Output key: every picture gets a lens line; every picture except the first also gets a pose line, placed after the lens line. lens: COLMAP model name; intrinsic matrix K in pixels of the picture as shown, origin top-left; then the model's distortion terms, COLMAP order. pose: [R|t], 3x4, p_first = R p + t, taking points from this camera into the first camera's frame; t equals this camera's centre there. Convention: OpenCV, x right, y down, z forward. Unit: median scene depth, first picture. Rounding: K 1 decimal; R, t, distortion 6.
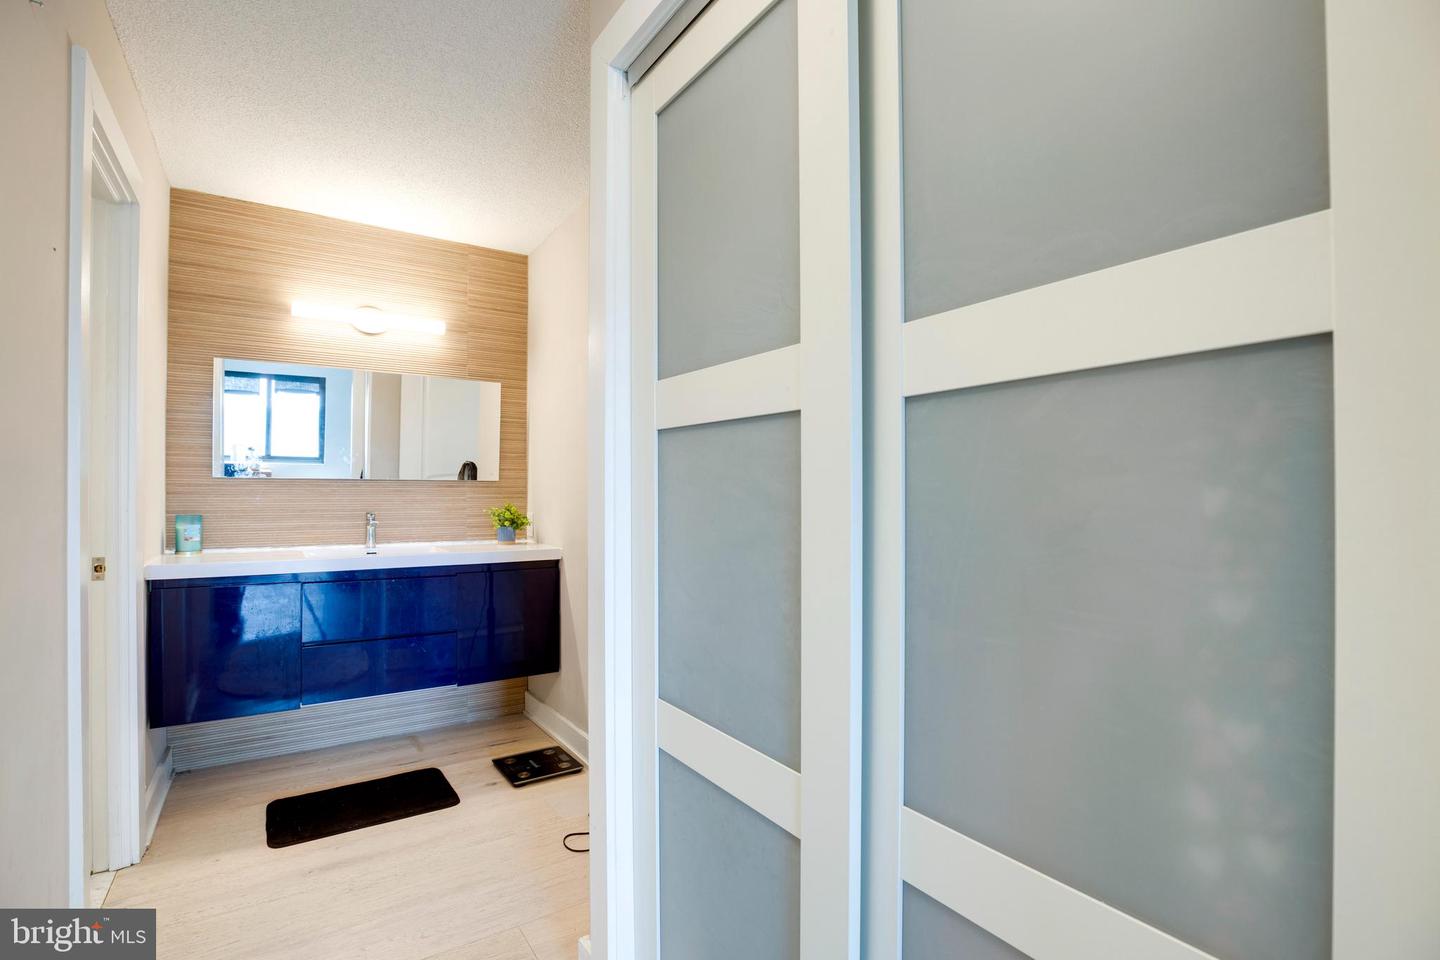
lens RADIAL K [[674.8, 0, 720.0], [0, 674.8, 480.0], [0, 0, 1]] dist [-0.044325, 0.012487]
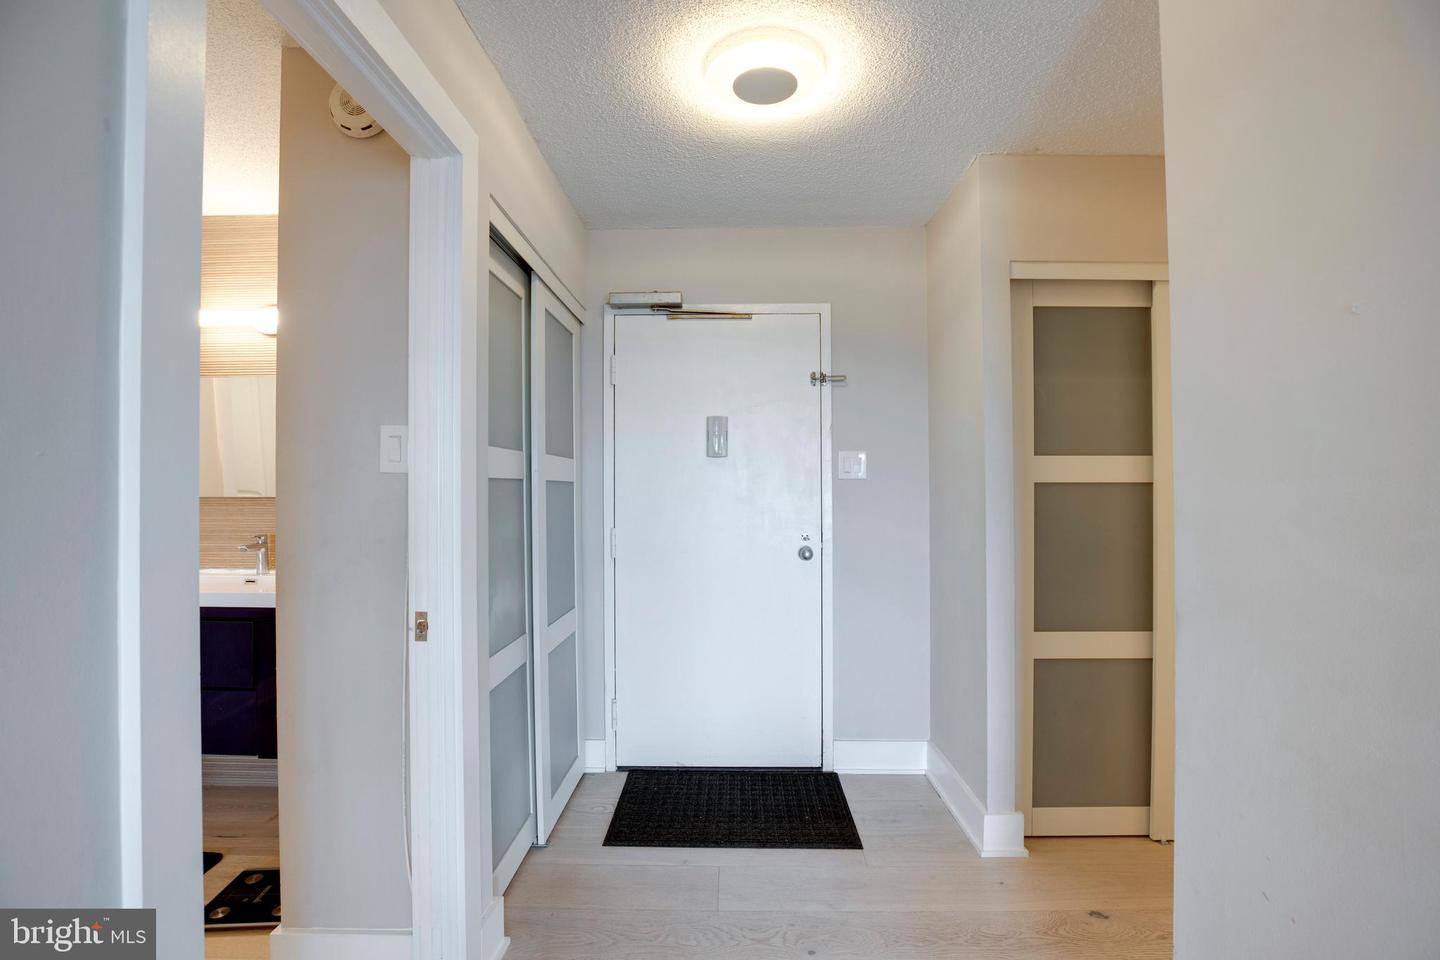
lens RADIAL K [[667.4, 0, 716.8], [0, 667.4, 473.1], [0, 0, 1]] dist [-0.043770, 0.012956]
pose [[0.817090, -0.018308, -0.576219, 0.520136], [0.017491, 0.999823, -0.006964, -0.017881], [0.576244, -0.004388, 0.817266, 0.693071]]
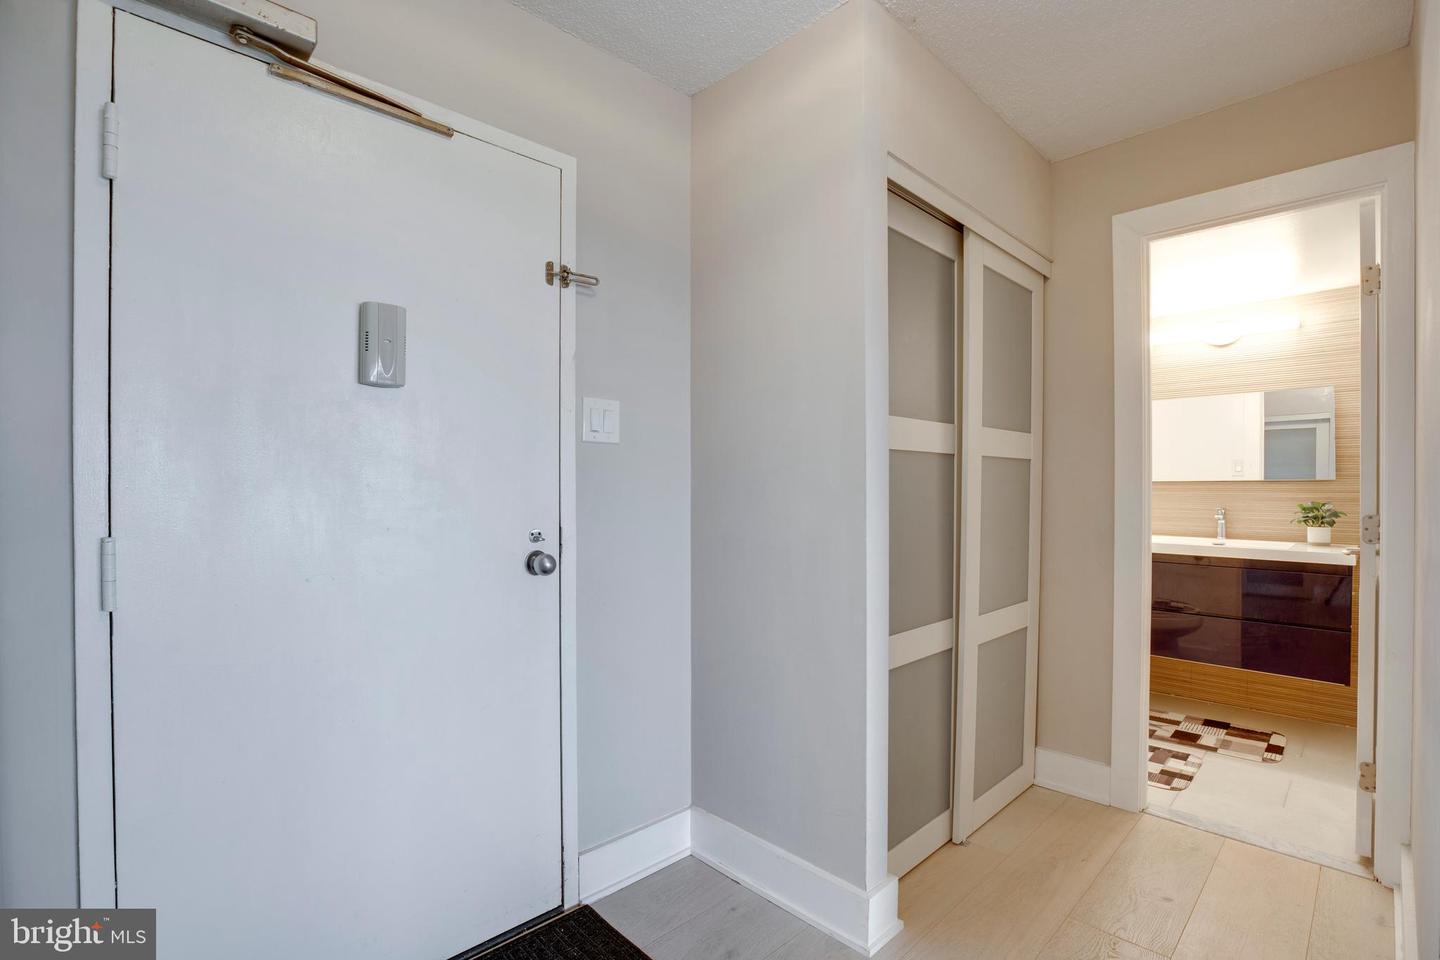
lens RADIAL K [[666.8, 0, 726.0], [0, 666.8, 483.3], [0, 0, 1]] dist [-0.045414, 0.015491]
pose [[0.983515, -0.005367, 0.180748, 0.100702], [0.002099, 0.999831, 0.018267, 0.016780], [-0.180815, -0.017586, 0.983360, 0.979798]]
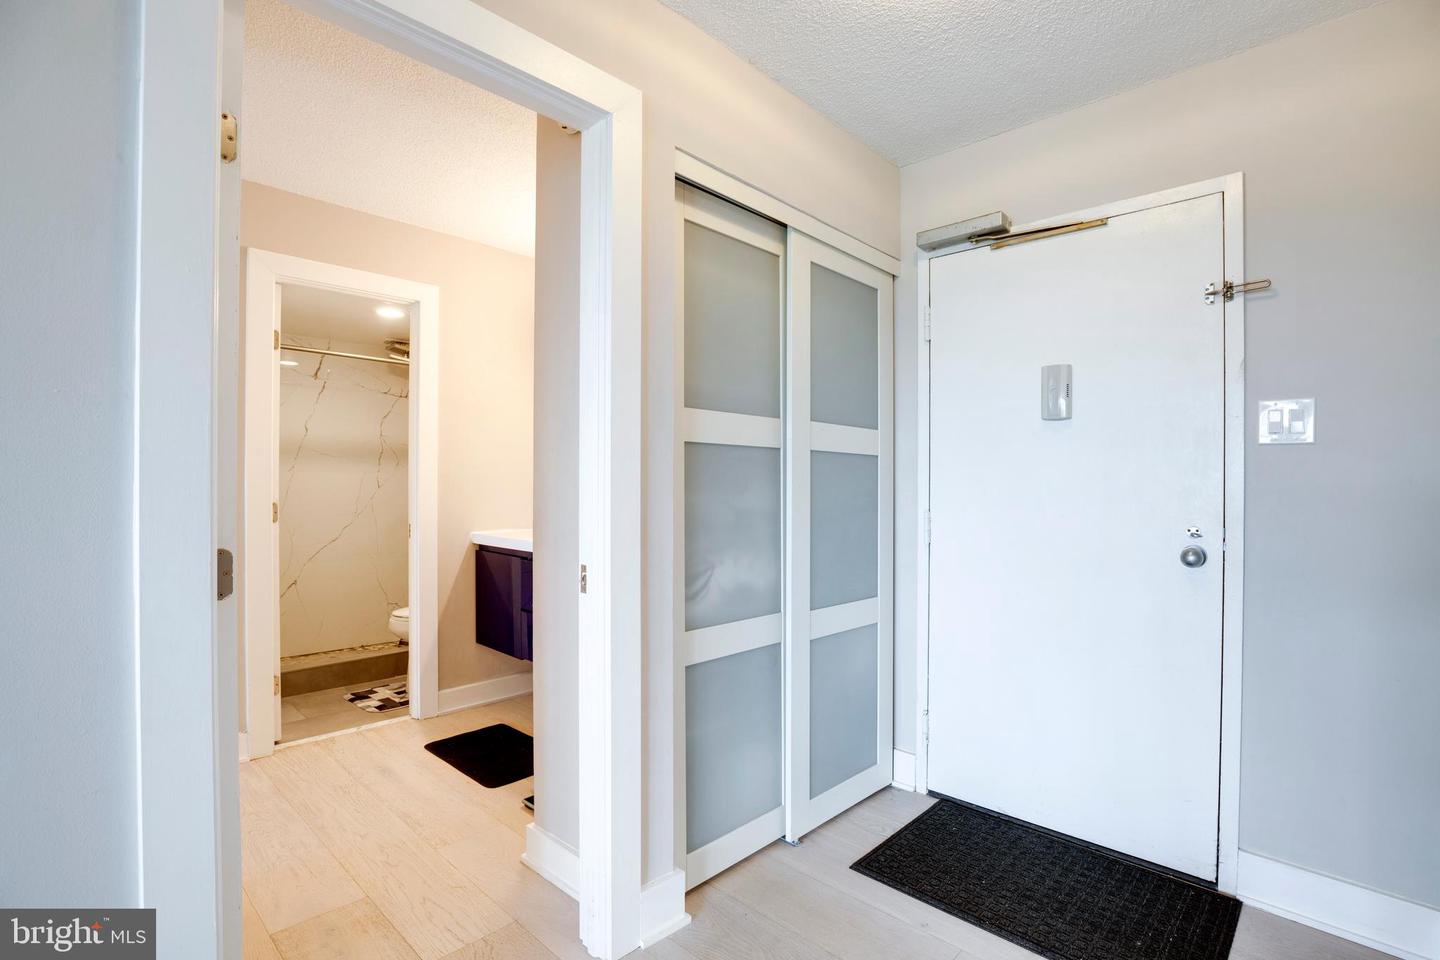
lens RADIAL K [[674.8, 0, 720.0], [0, 674.8, 480.0], [0, 0, 1]] dist [-0.044325, 0.012487]
pose [[0.218140, -0.005693, -0.975901, 0.596258], [0.010934, 0.999934, -0.003389, 0.018254], [0.975856, -0.009932, 0.218188, 0.984522]]
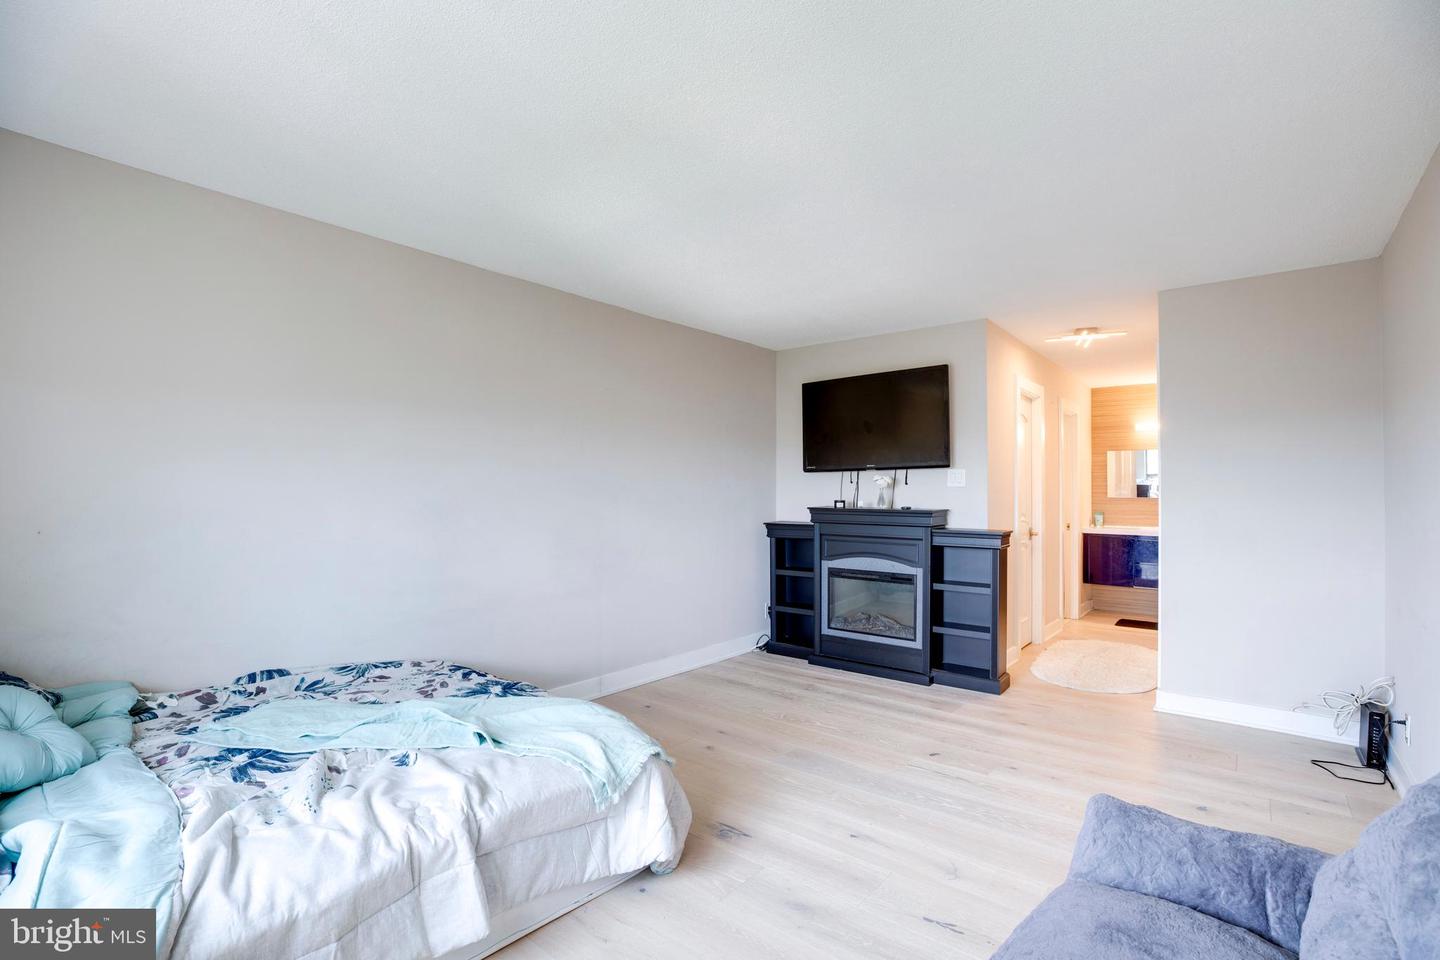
lens RADIAL K [[666.8, 0, 726.0], [0, 666.8, 483.3], [0, 0, 1]] dist [-0.045414, 0.015491]
pose [[0.287769, -0.010371, -0.957644, 1.244404], [0.009381, 0.999924, -0.008010, -0.052381], [0.957654, -0.006679, 0.287844, -1.150414]]
